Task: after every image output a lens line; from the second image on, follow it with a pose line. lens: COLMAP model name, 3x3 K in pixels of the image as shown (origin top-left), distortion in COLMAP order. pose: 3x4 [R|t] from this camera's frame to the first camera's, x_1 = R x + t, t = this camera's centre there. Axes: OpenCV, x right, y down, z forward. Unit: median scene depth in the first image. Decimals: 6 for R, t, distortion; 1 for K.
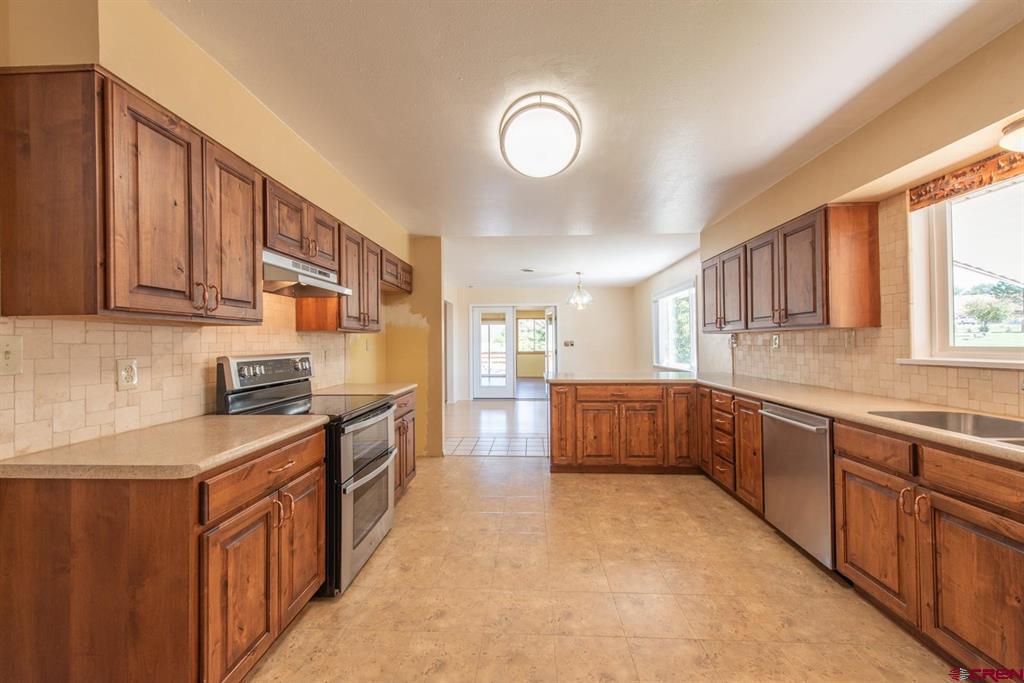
lens RADIAL K [[399.6, 0, 513.2], [0, 399.6, 340.3], [0, 0, 1]] dist [0.013219, -0.003471]
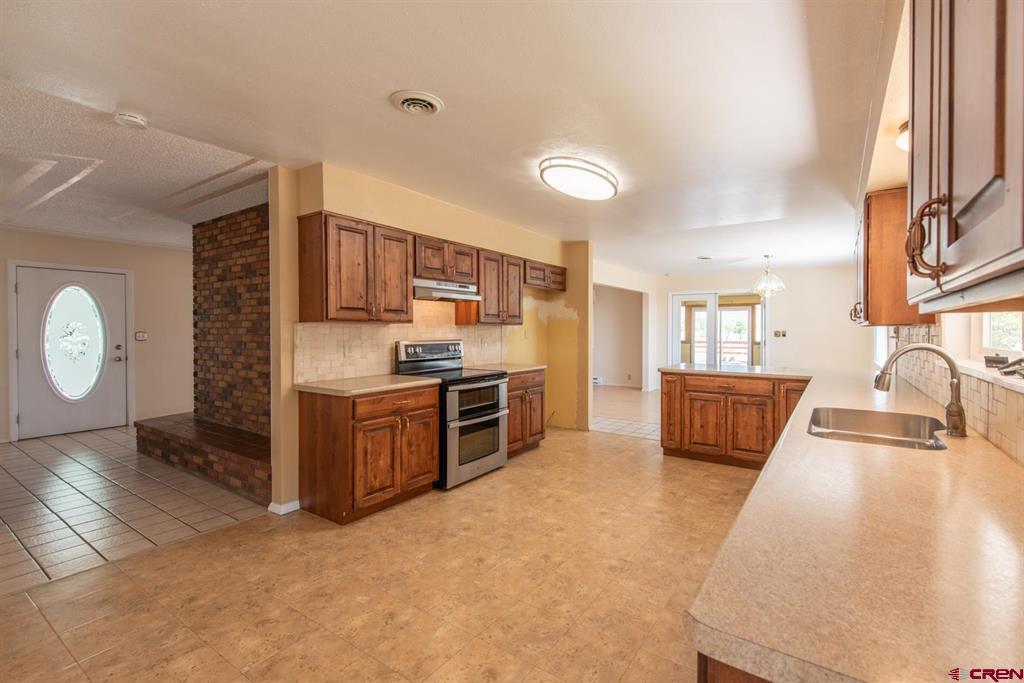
lens RADIAL K [[438.3, 0, 564.0], [0, 438.3, 333.7], [0, 0, 1]] dist [0.017883, -0.000049]
pose [[0.876964, 0.012928, -0.480382, 0.662656], [-0.005124, 0.999833, 0.017552, -0.023208], [0.480529, -0.012931, 0.876884, -0.256978]]
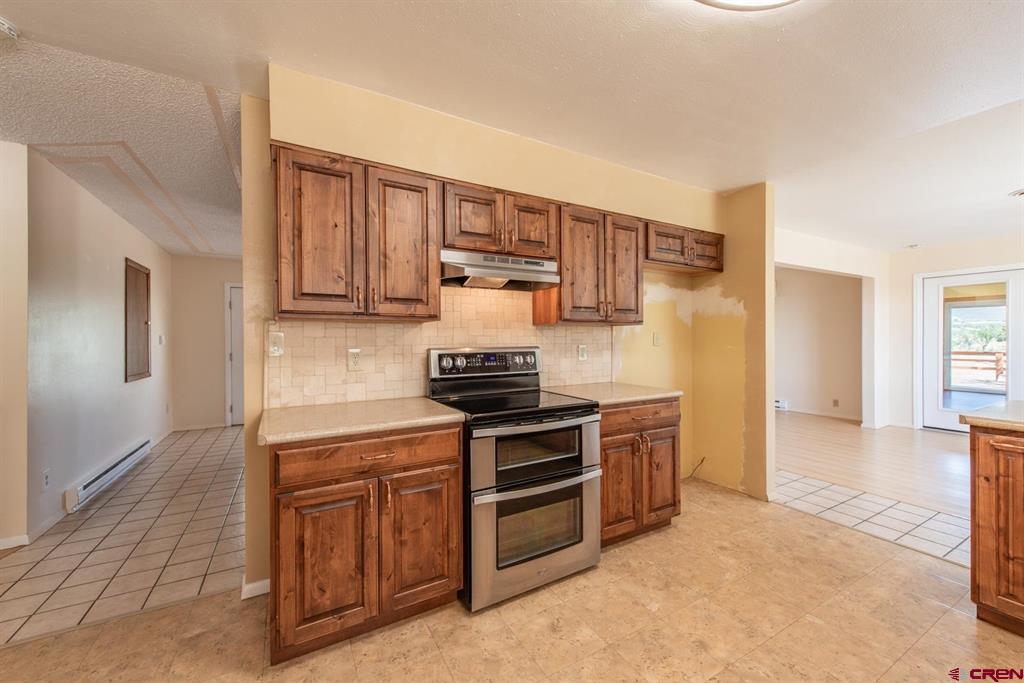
lens RADIAL K [[399.6, 0, 513.2], [0, 399.6, 340.3], [0, 0, 1]] dist [0.013219, -0.003471]
pose [[0.536967, 0.006762, -0.843576, 0.308538], [0.005450, 0.999919, 0.011484, 0.004203], [0.843586, -0.010764, 0.536886, 0.474578]]
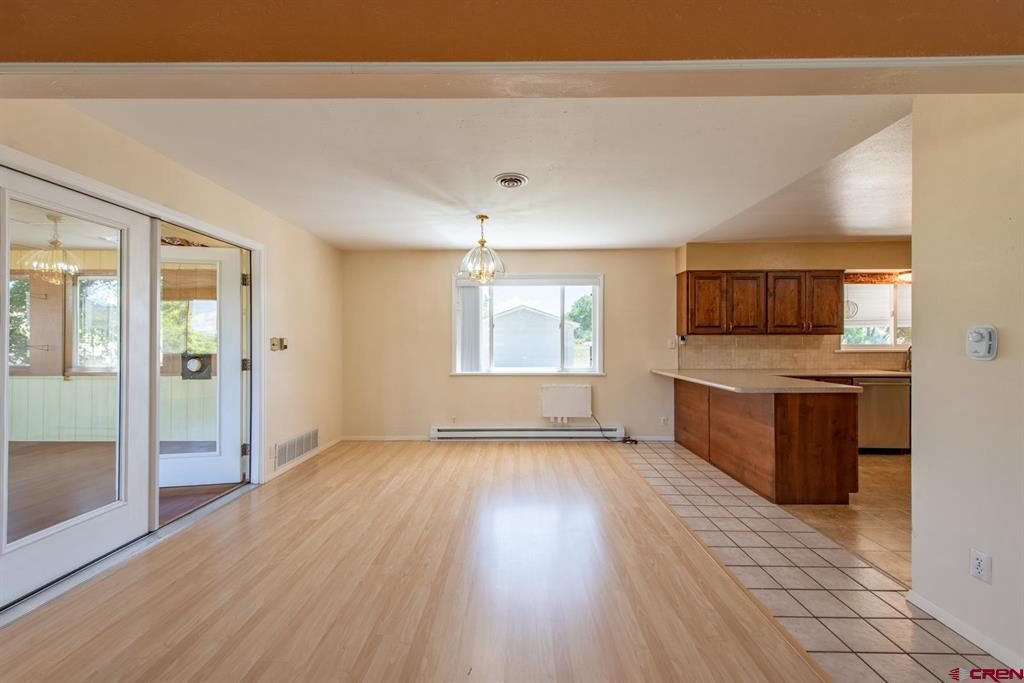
lens RADIAL K [[399.6, 0, 513.2], [0, 399.6, 340.3], [0, 0, 1]] dist [0.013219, -0.003471]
pose [[-0.042122, 0.010707, 0.999055, -1.063102], [-0.005123, 0.999927, -0.010932, 0.023750], [-0.999099, -0.005579, -0.042064, 2.665248]]
